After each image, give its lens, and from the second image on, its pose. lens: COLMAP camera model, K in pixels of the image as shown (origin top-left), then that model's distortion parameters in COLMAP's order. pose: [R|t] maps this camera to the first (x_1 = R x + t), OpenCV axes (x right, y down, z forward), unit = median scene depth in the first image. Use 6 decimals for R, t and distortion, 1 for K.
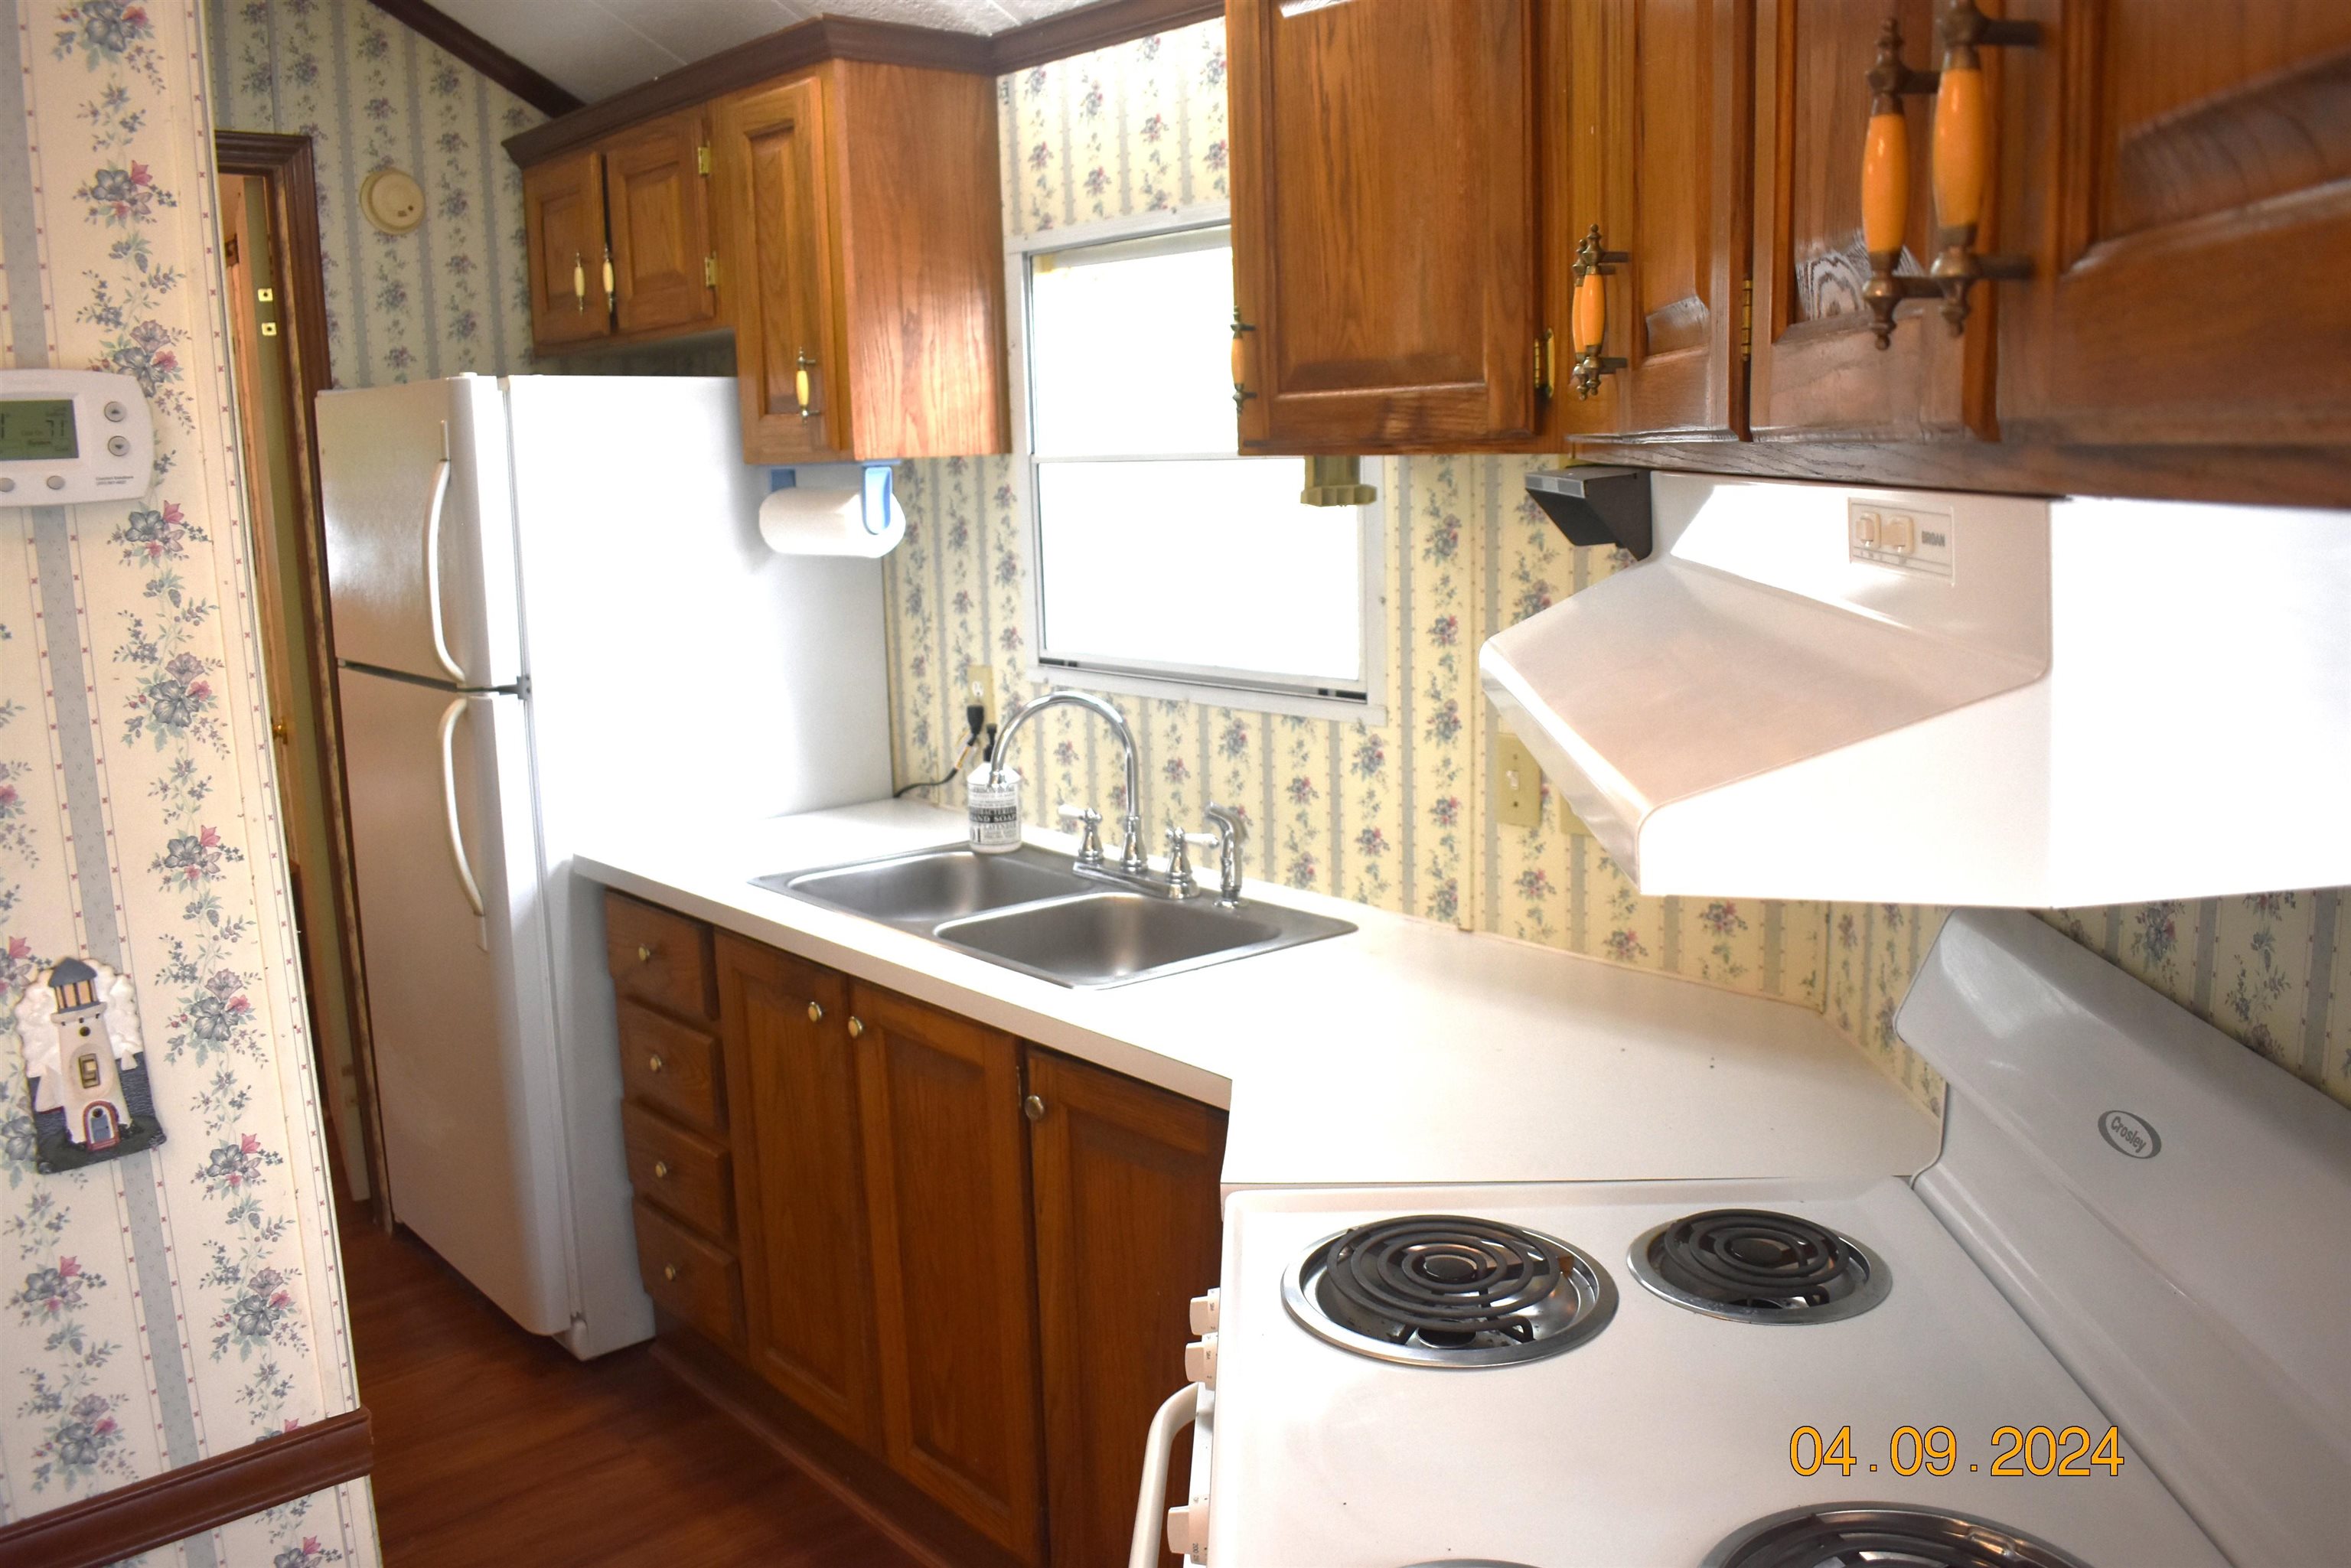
lens RADIAL K [[1834.5, 0, 1186.7], [0, 1834.5, 776.6], [0, 0, 1]] dist [-0.089560, 0.007018]
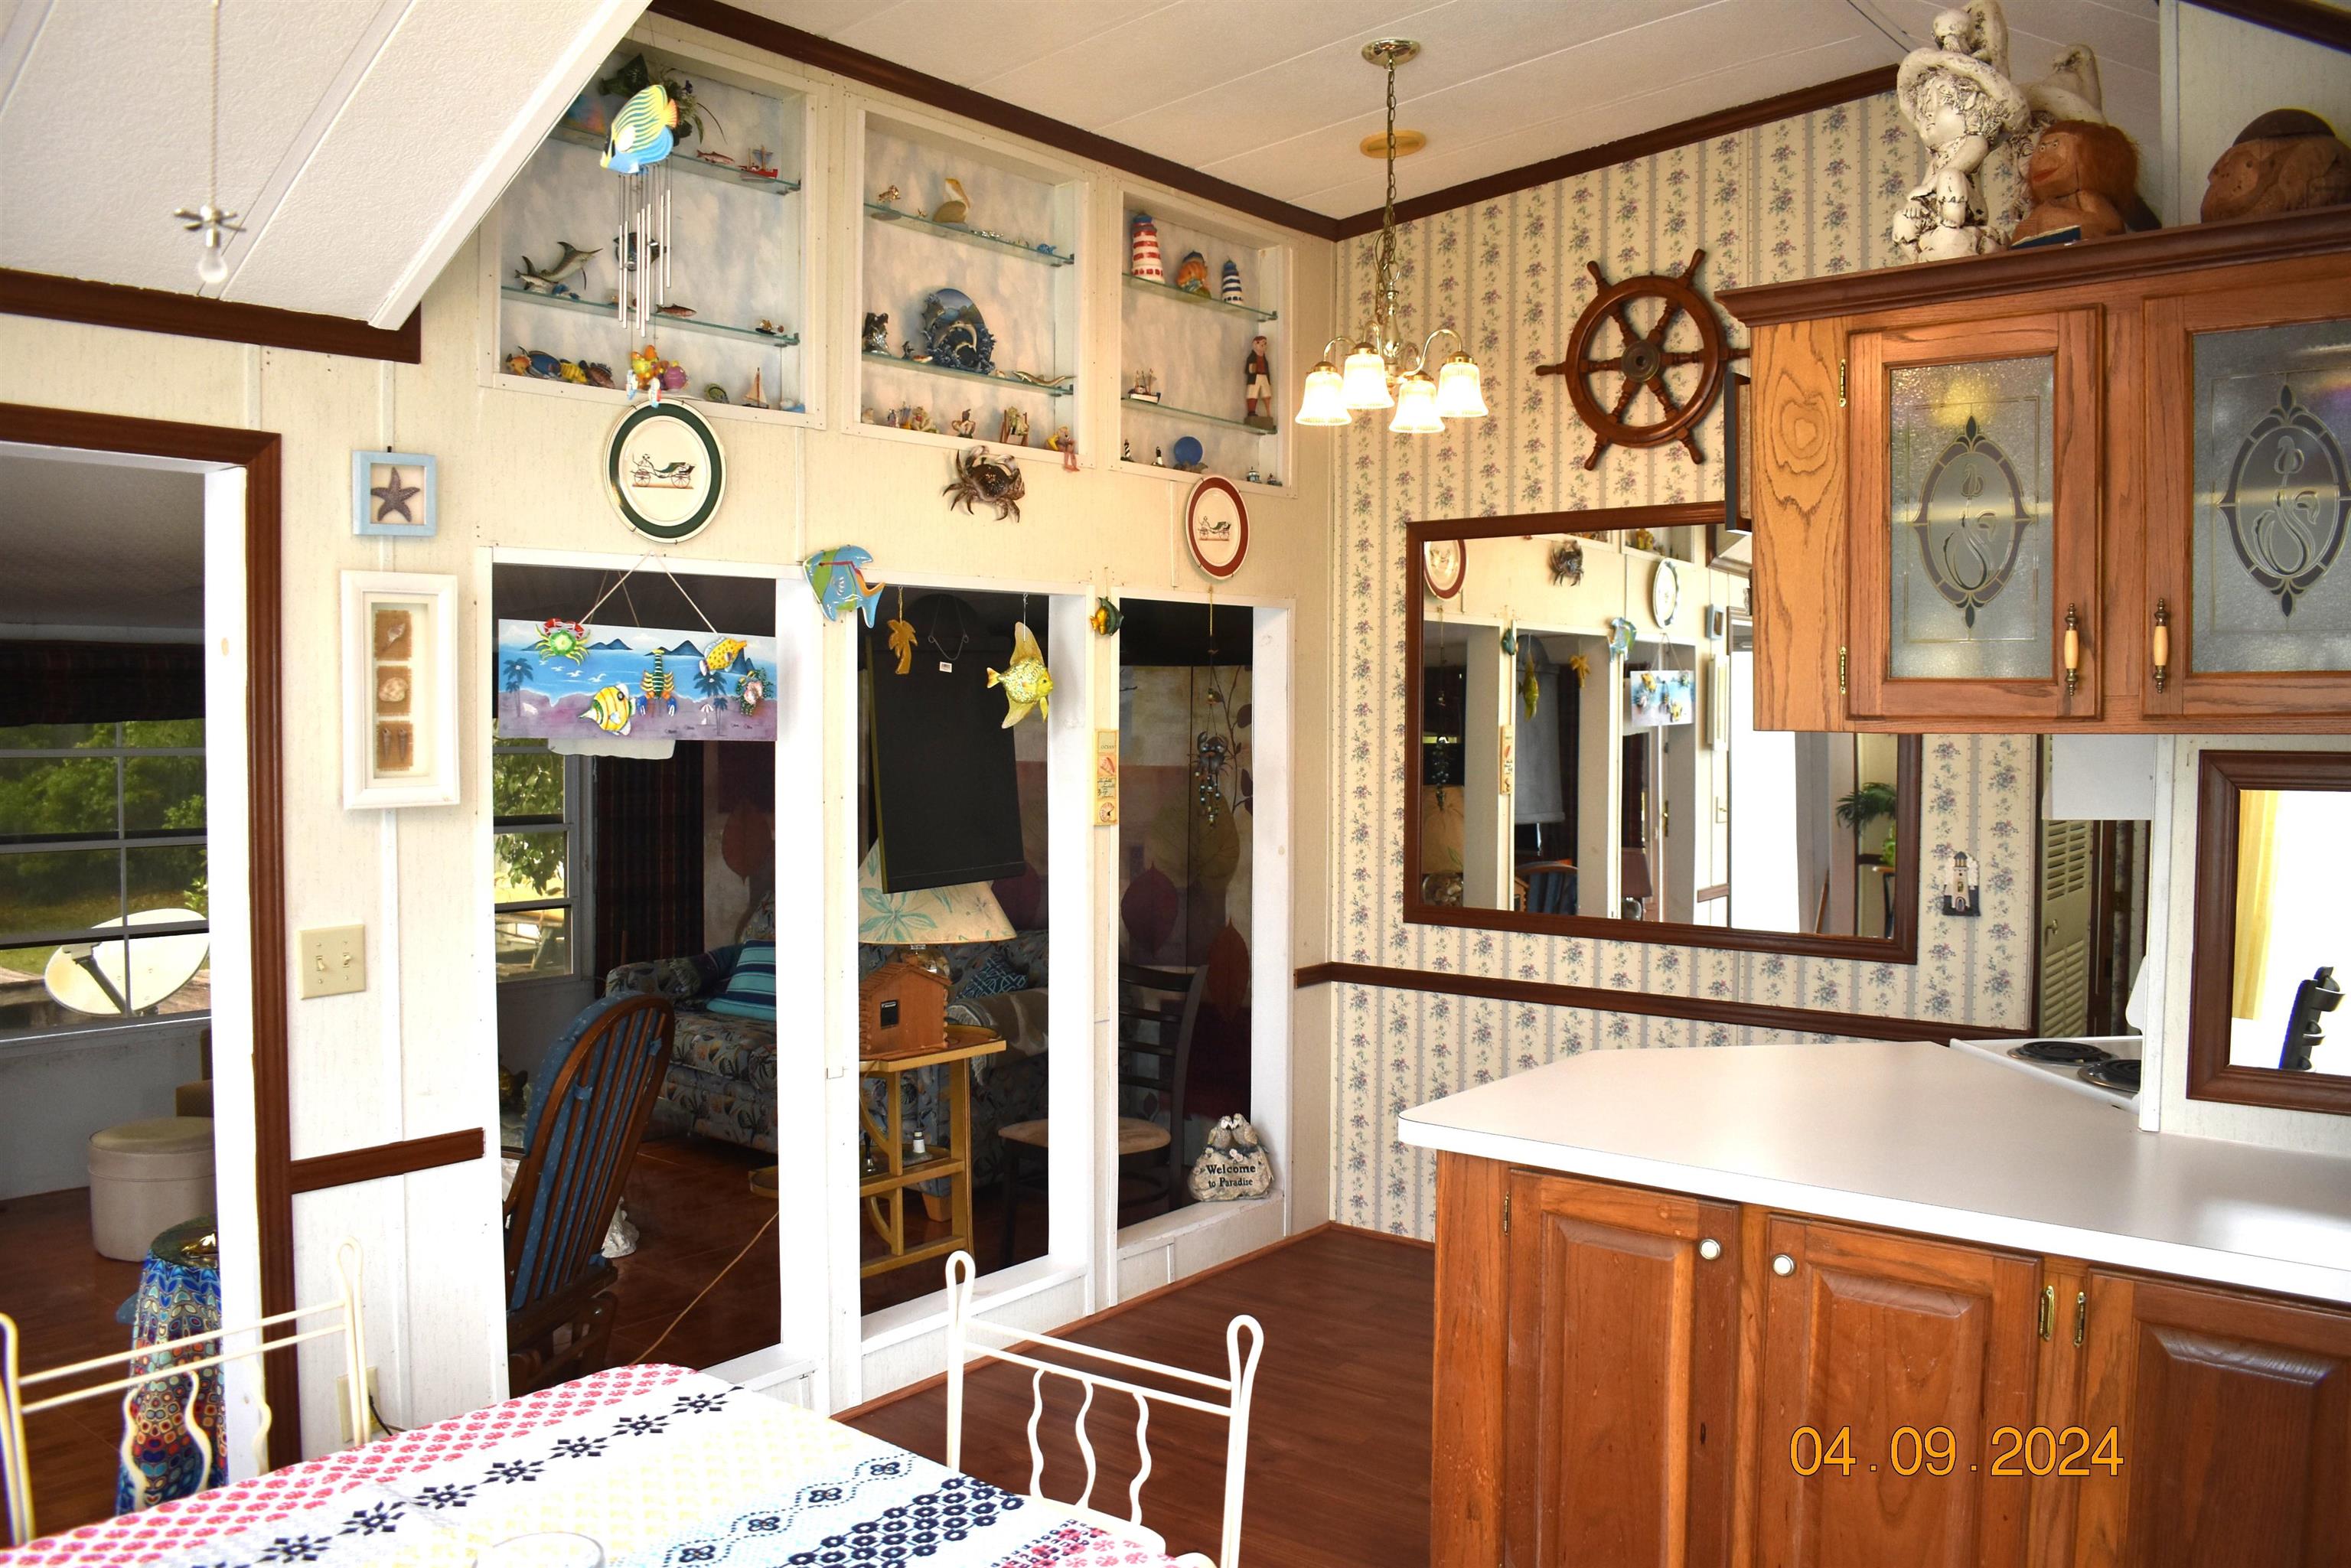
lens RADIAL K [[1832.6, 0, 1184.4], [0, 1832.6, 783.2], [0, 0, 1]] dist [-0.094477, 0.006560]
pose [[0.162541, 0.067824, -0.984368, 1.072107], [-0.179431, 0.983032, 0.038104, 0.047832], [0.970250, 0.170432, 0.171953, -0.445482]]
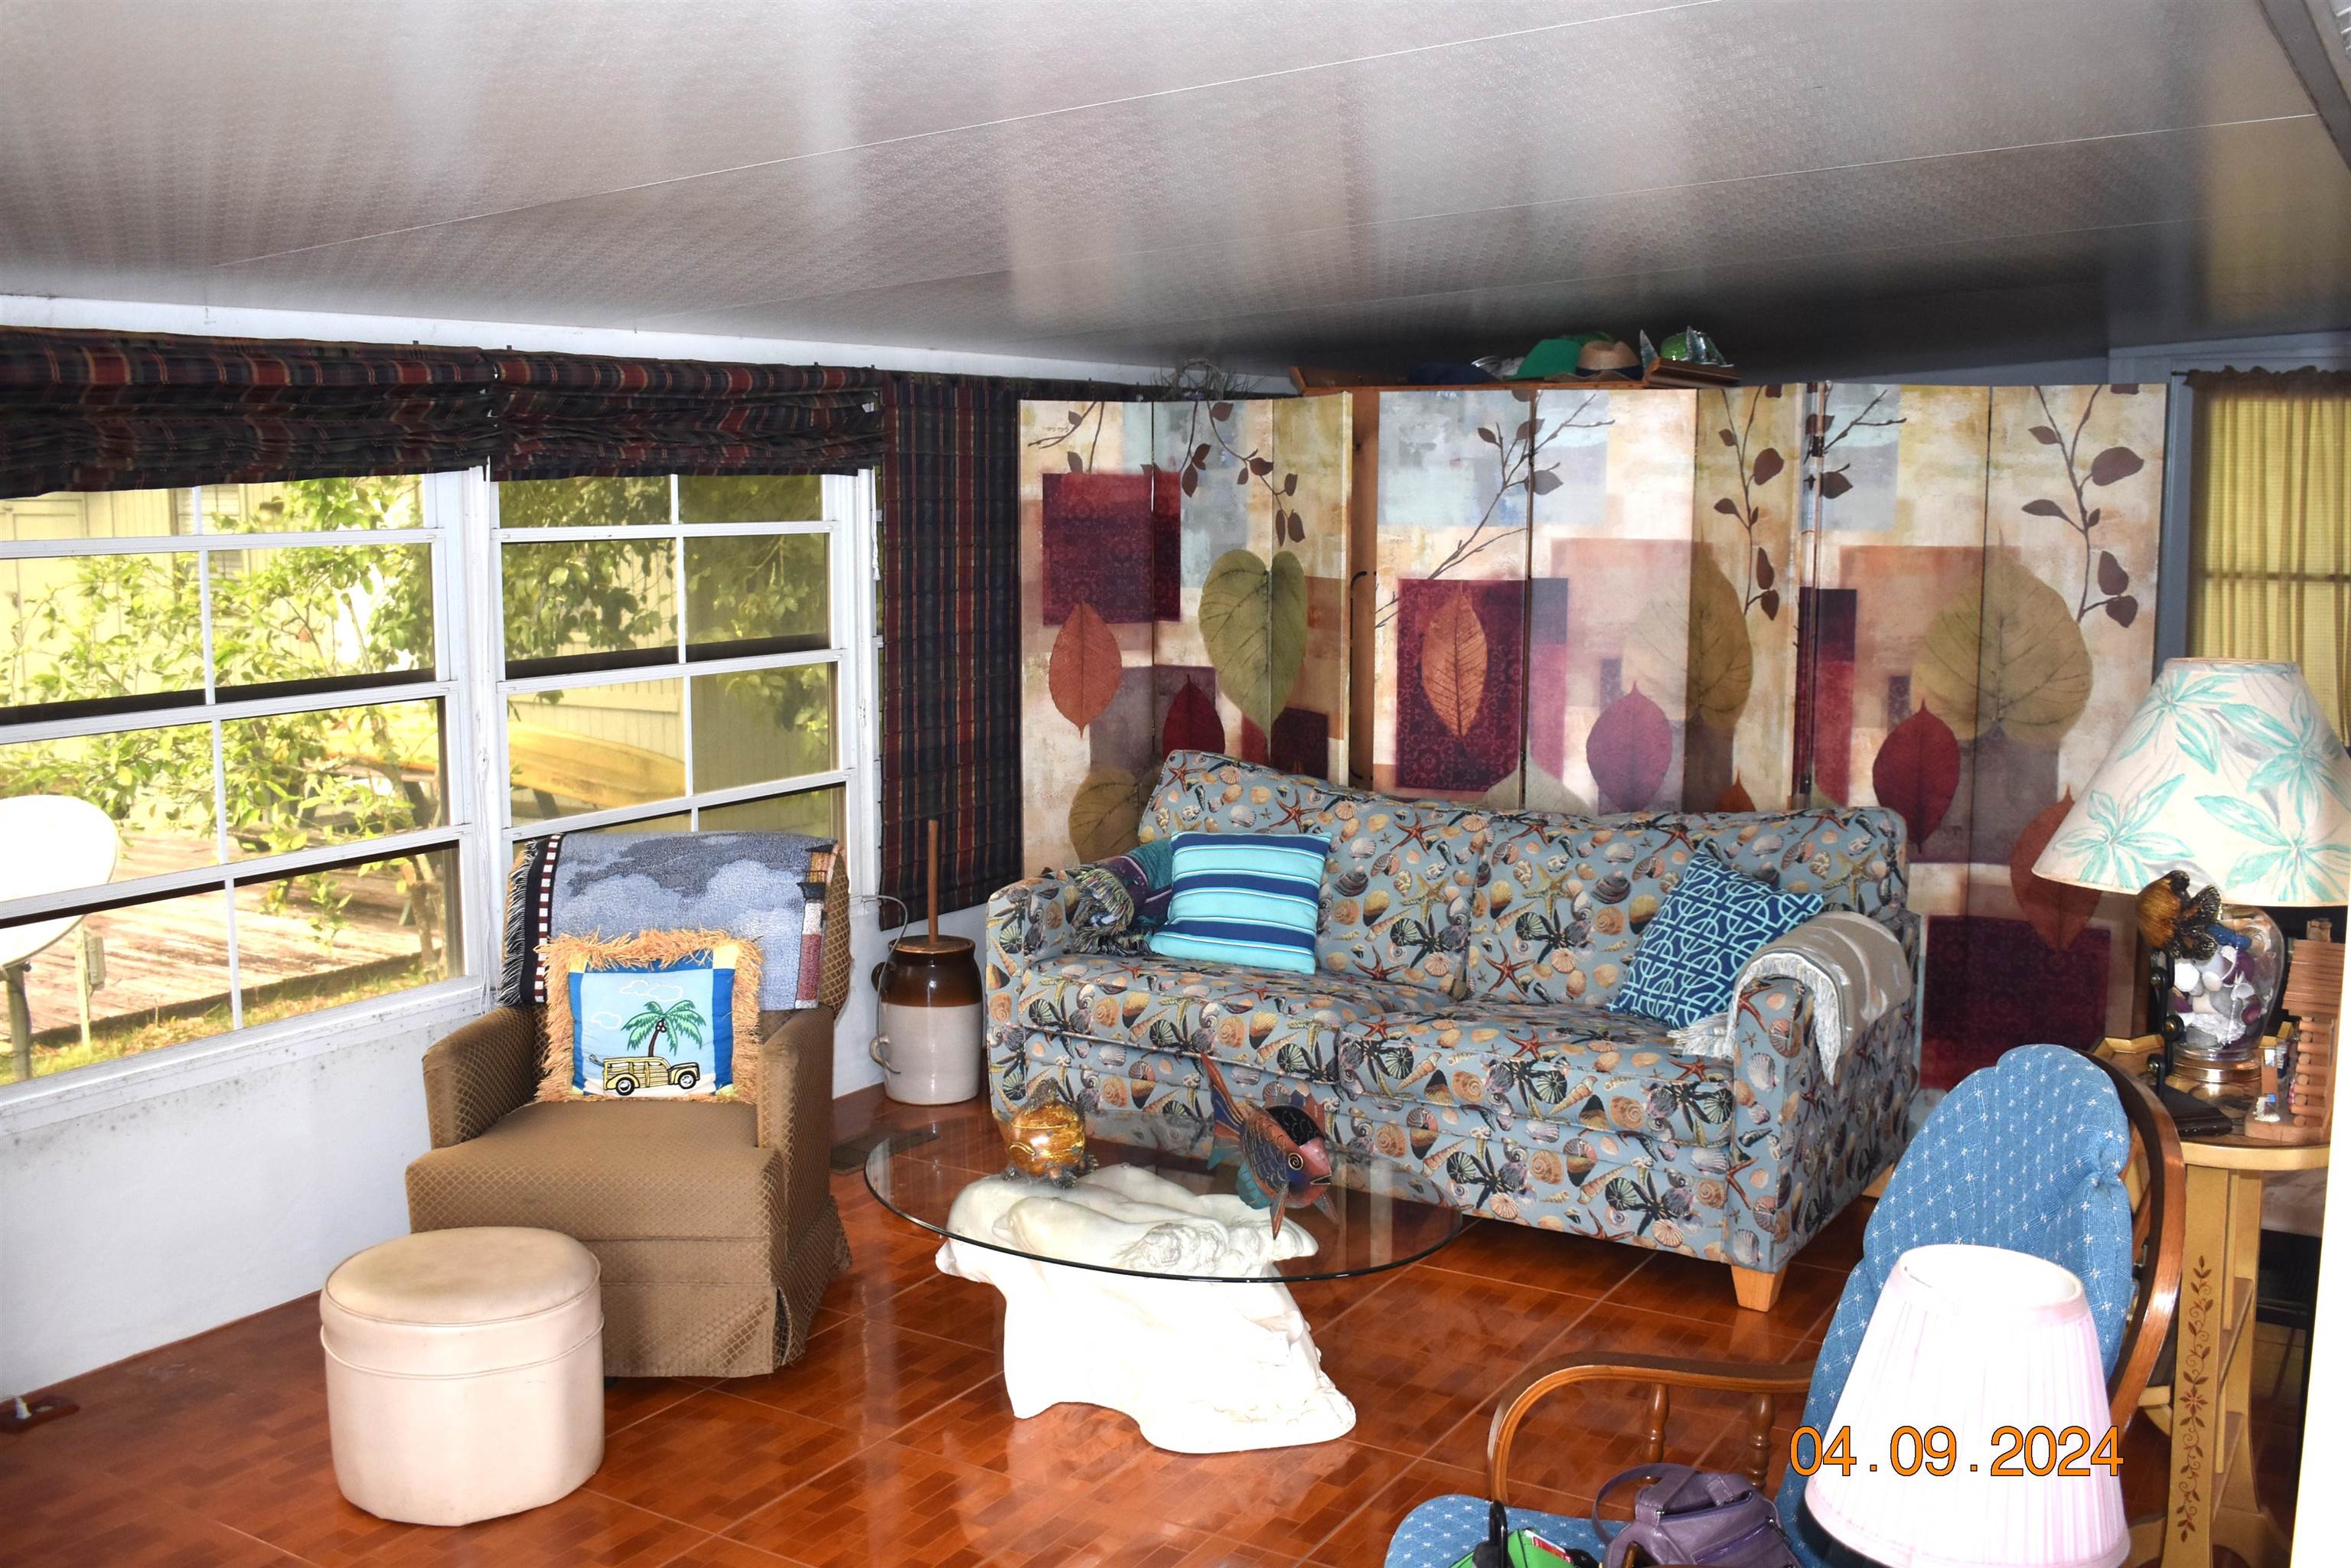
lens RADIAL K [[2194.7, 0, 1175.5], [0, 2194.7, 784.0], [0, 0, 1]] dist [-0.094860, 0.004837]
pose [[0.270548, 0.163959, -0.948642, 0.271820], [-0.170099, 0.978028, 0.120527, 0.200782], [0.947560, 0.128754, 0.292493, -1.131036]]
